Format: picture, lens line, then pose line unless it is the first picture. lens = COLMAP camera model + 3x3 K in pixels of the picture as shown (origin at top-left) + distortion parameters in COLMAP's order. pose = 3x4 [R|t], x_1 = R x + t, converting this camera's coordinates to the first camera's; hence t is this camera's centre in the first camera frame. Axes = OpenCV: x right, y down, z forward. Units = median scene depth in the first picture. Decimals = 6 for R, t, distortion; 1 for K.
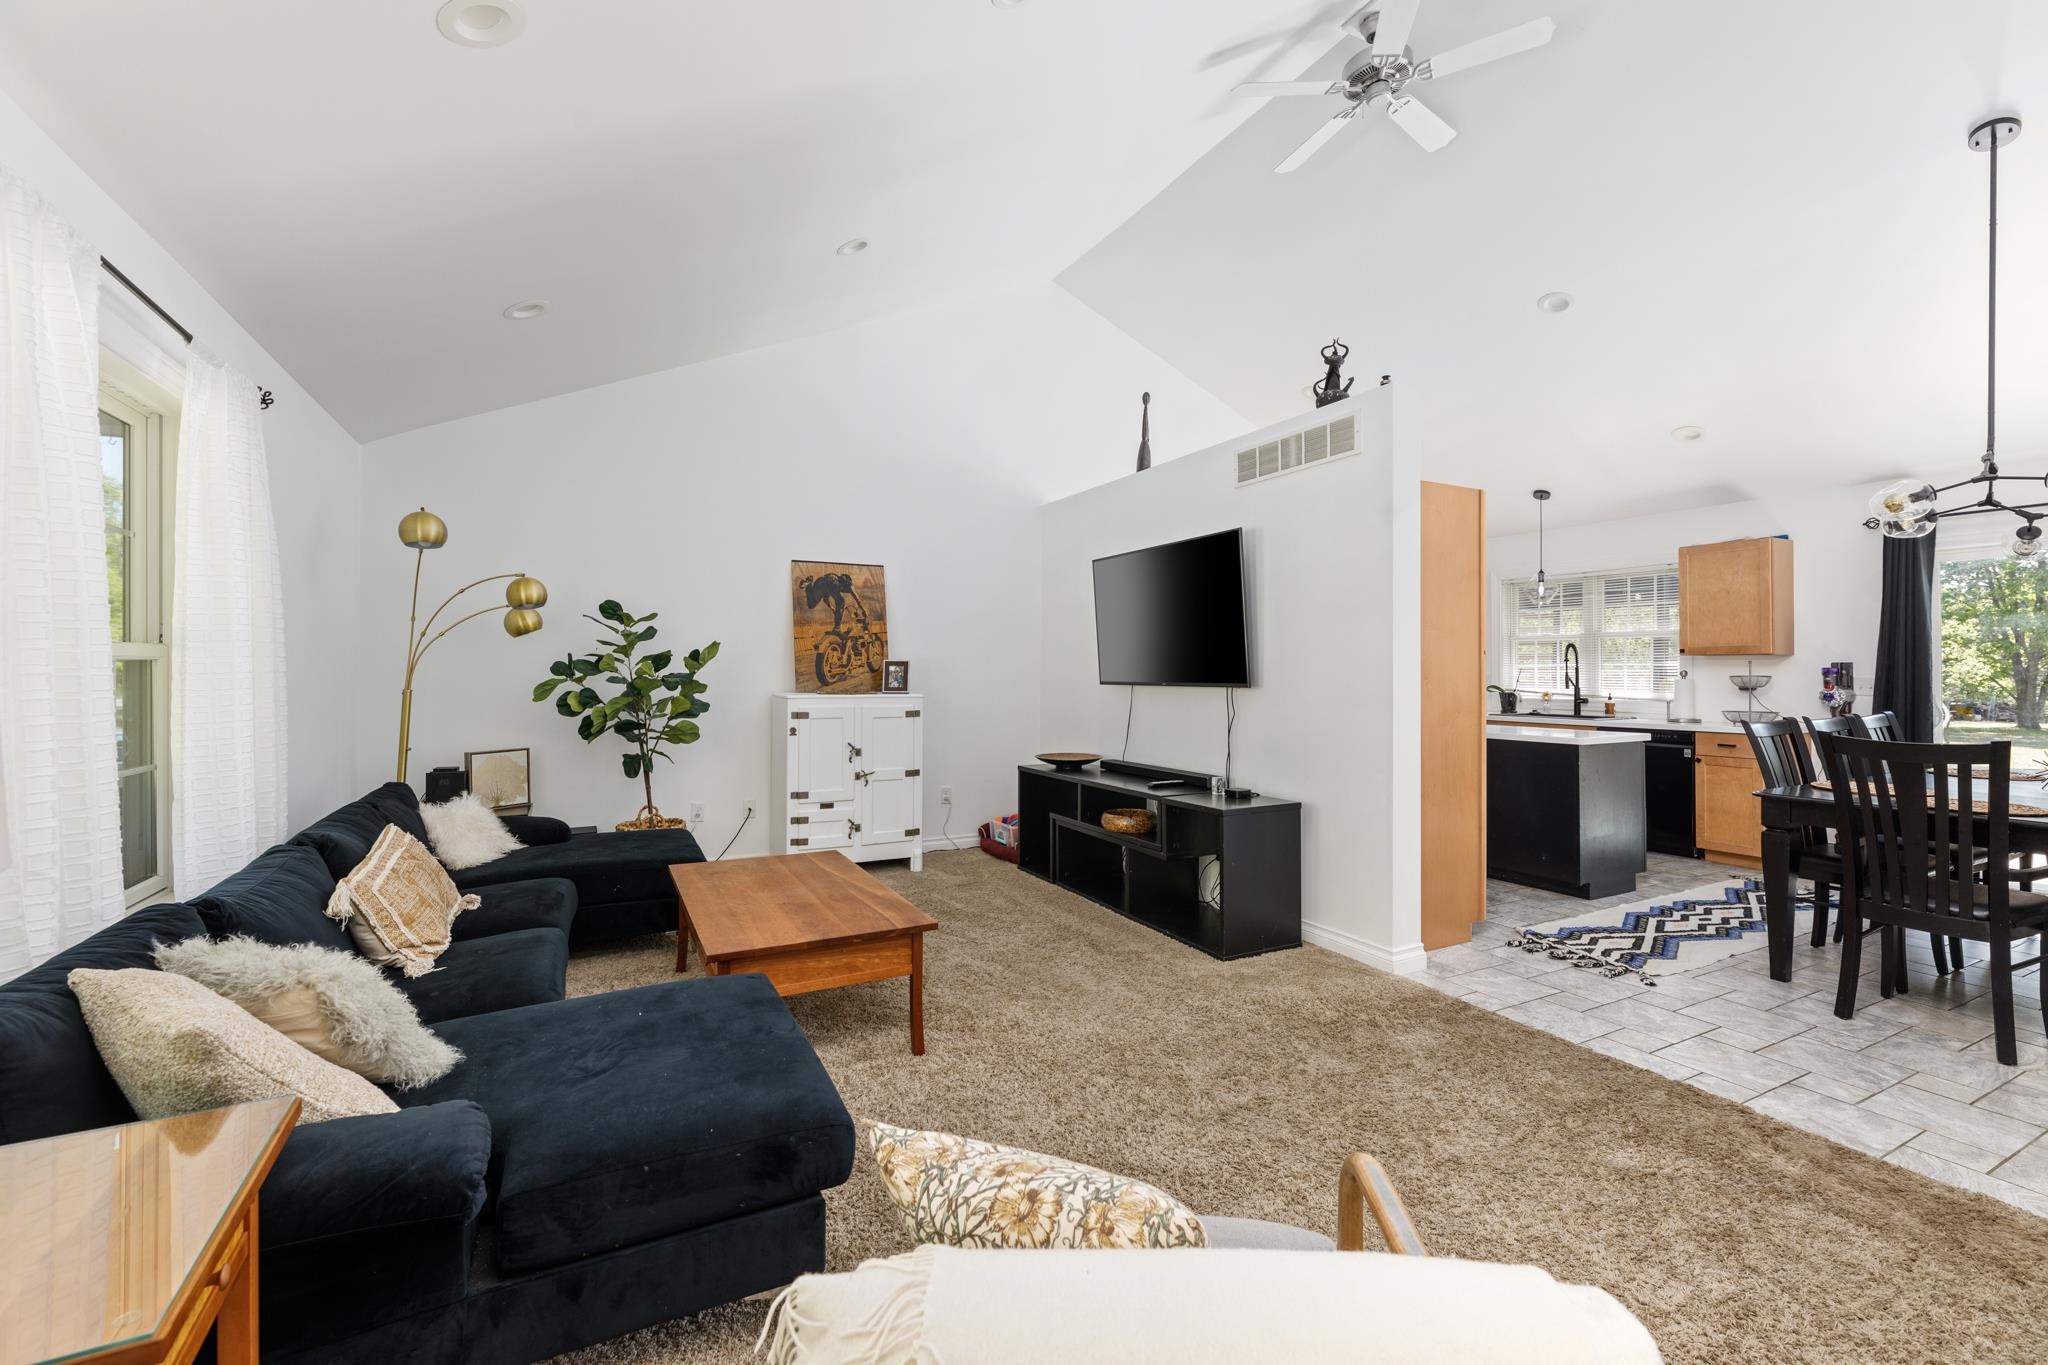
lens RADIAL K [[863.0, 0, 1028.0], [0, 863.0, 679.5], [0, 0, 1]] dist [-0.003962, 0.000195]
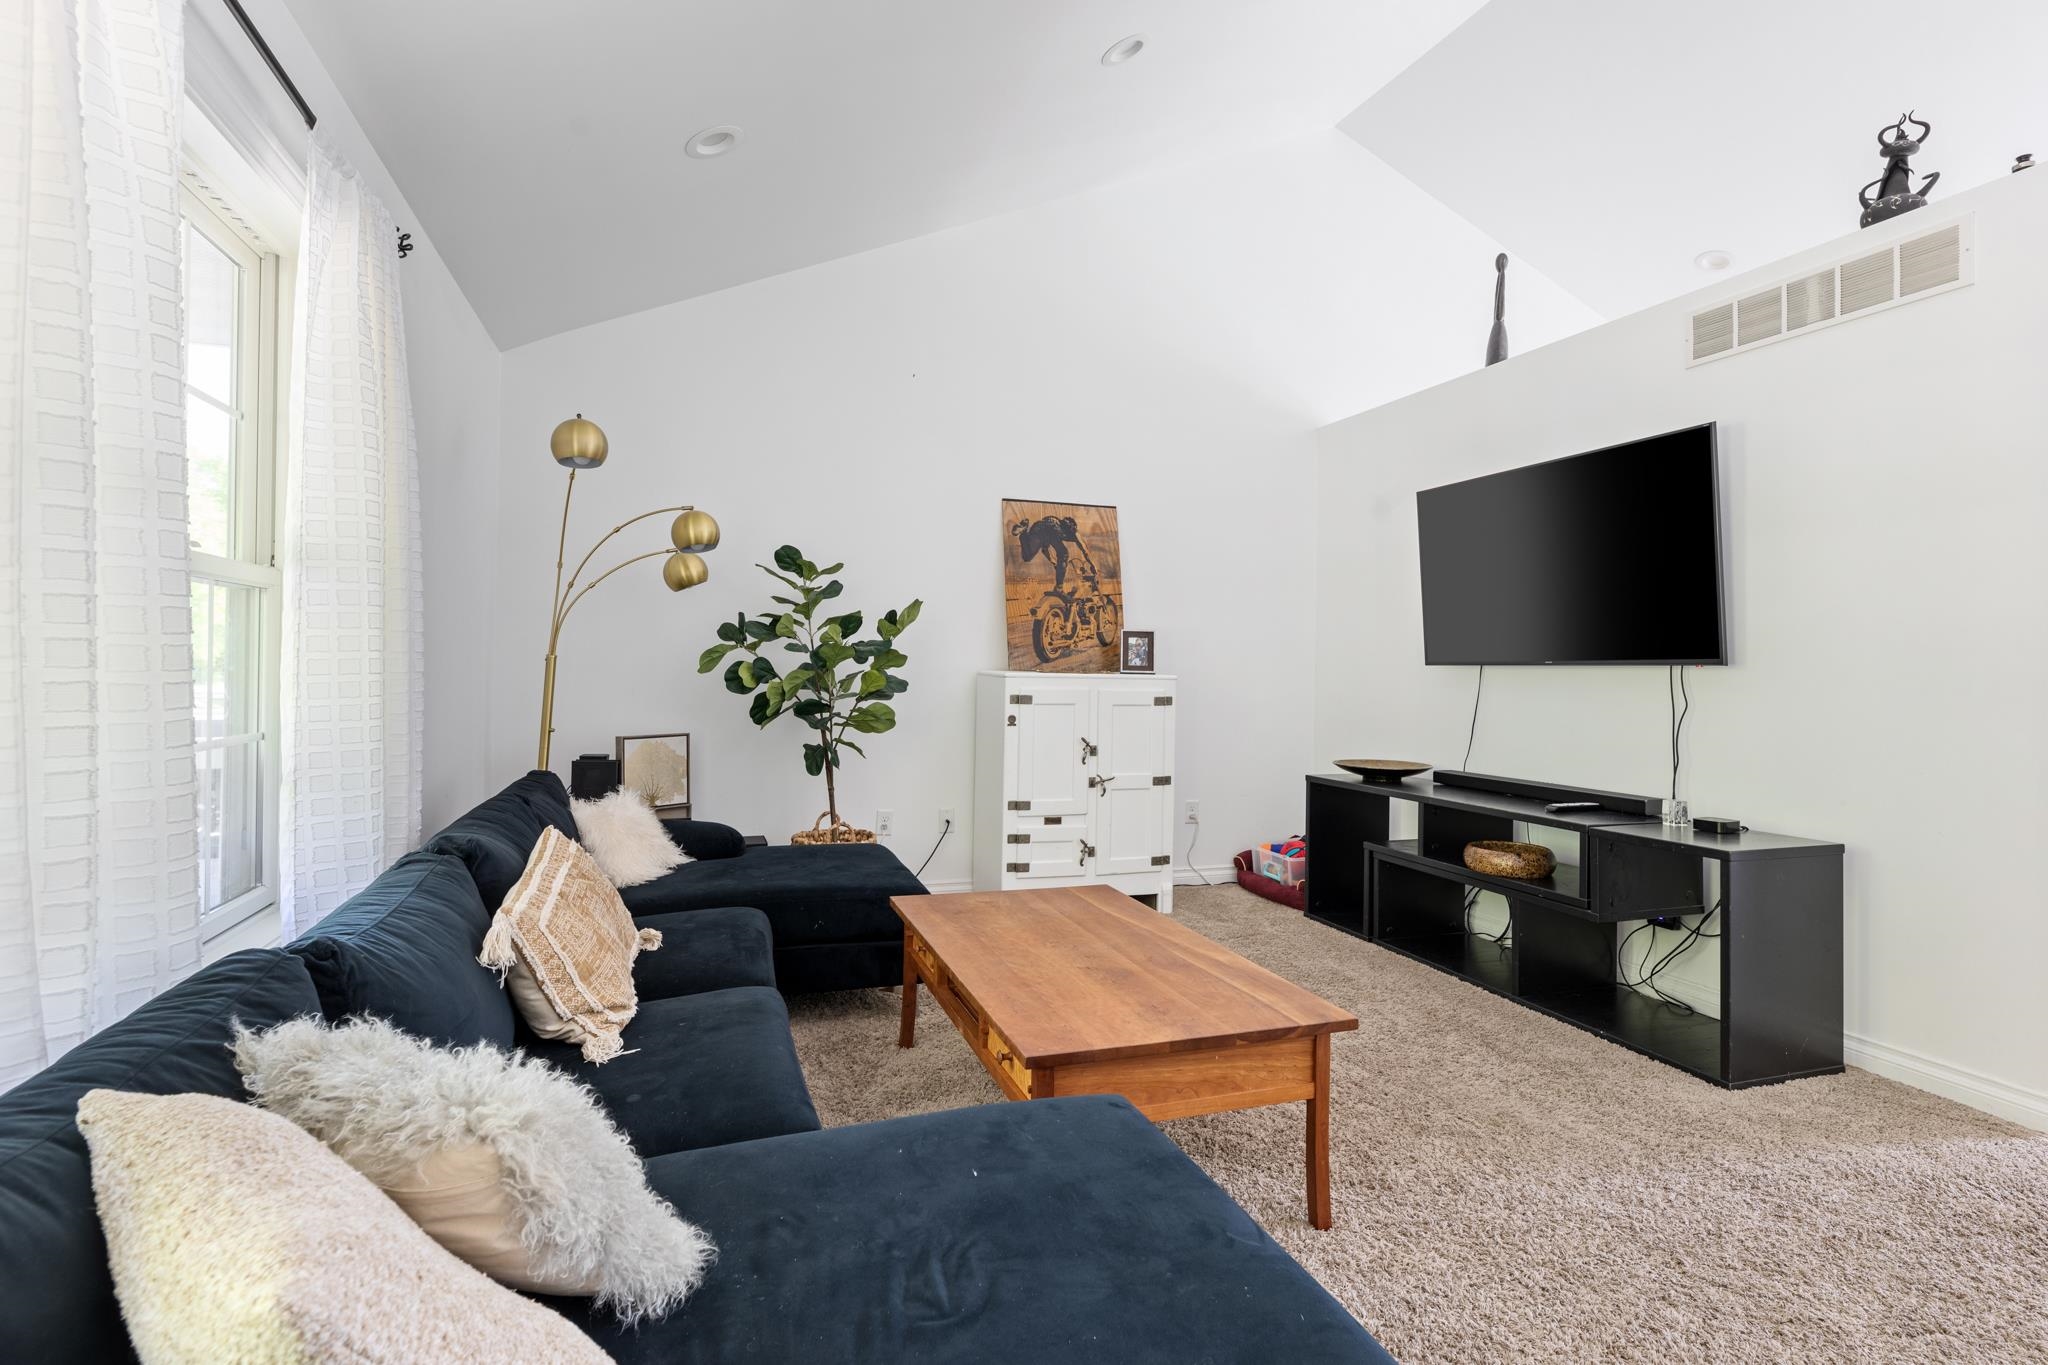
lens RADIAL K [[1005.7, 0, 1021.8], [0, 1005.7, 673.5], [0, 0, 1]] dist [-0.002452, -0.000415]
pose [[0.987279, 0.013969, -0.158384, -0.162323], [-0.014497, 0.999893, -0.002178, 0.027055], [0.158337, 0.004447, 0.987375, 0.172593]]
